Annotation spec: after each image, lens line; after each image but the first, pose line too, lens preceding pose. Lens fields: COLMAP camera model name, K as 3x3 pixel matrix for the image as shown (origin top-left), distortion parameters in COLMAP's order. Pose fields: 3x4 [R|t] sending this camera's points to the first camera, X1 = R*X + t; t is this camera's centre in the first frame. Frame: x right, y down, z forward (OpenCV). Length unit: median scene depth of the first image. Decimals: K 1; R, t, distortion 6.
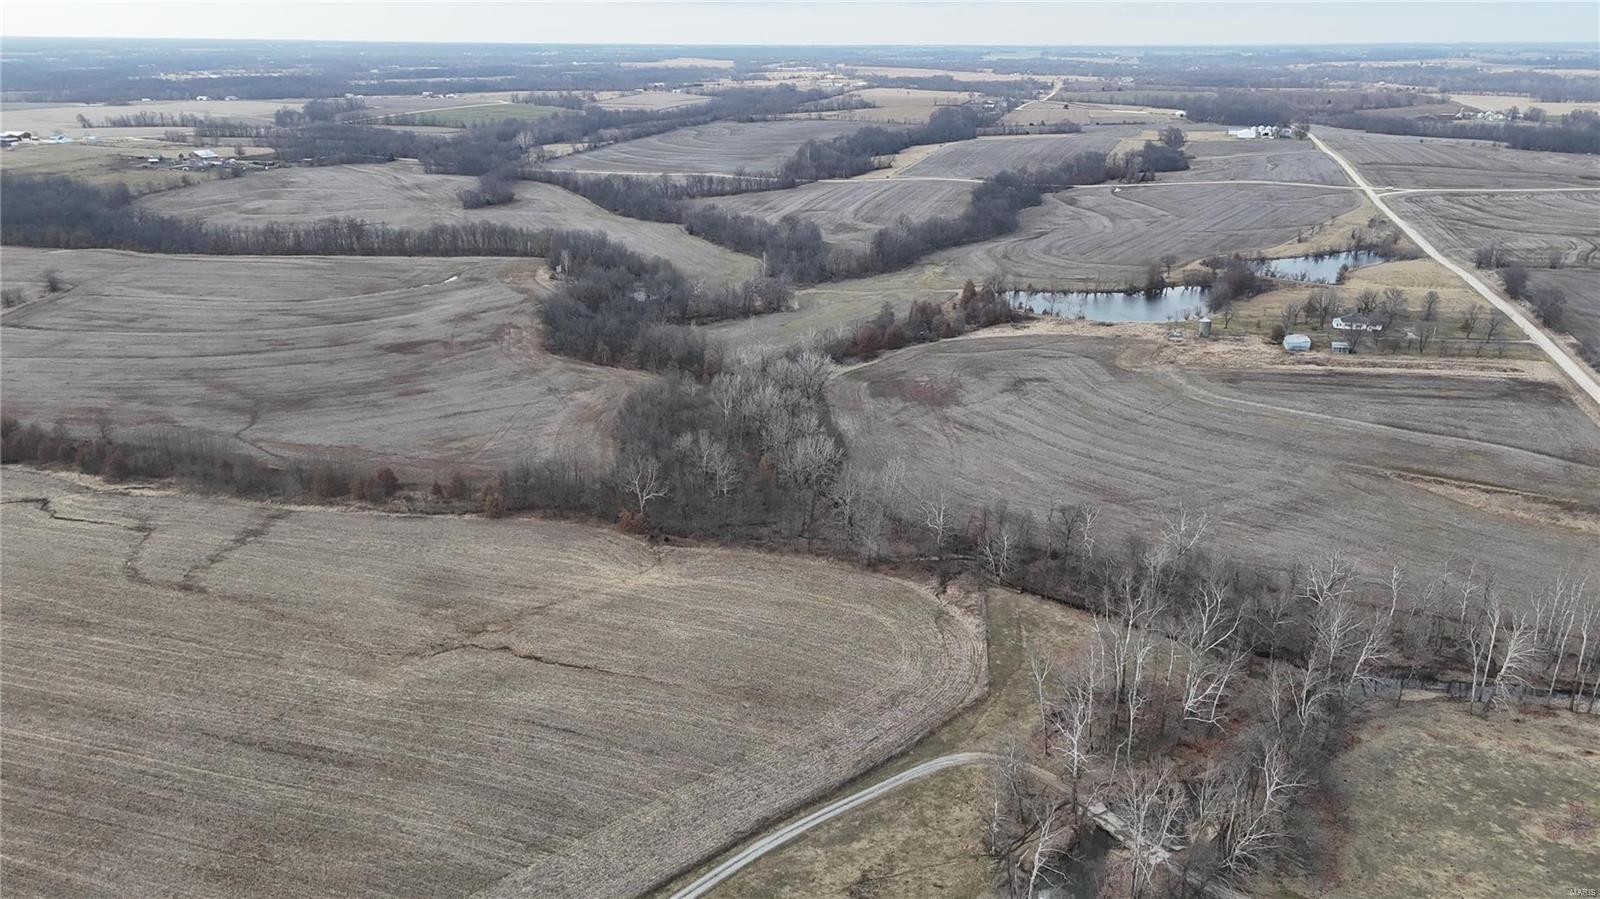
lens RADIAL K [[1171.3, 0, 801.1], [0, 1171.3, 451.2], [0, 0, 1]] dist [0.083468, -0.073280]
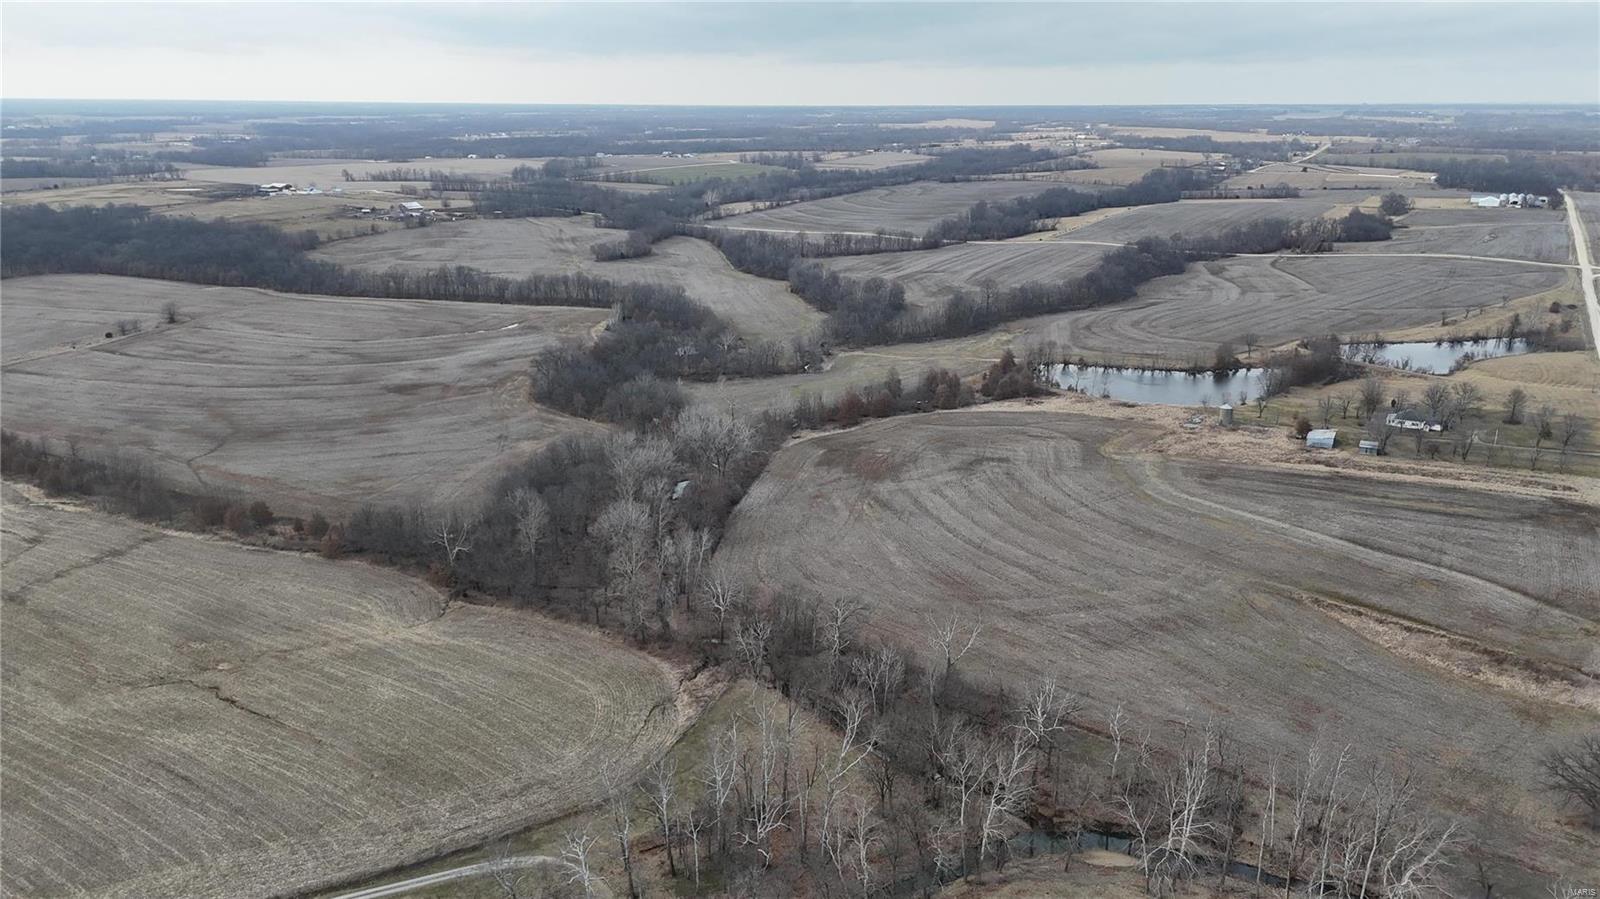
lens RADIAL K [[1171.3, 0, 806.0], [0, 1171.3, 449.6], [0, 0, 1]] dist [0.083468, -0.073280]
pose [[0.970972, 0.066272, -0.229830, 0.179217], [-0.077219, 0.996253, -0.038955, -0.014004], [0.226387, 0.055572, 0.972451, 0.041434]]
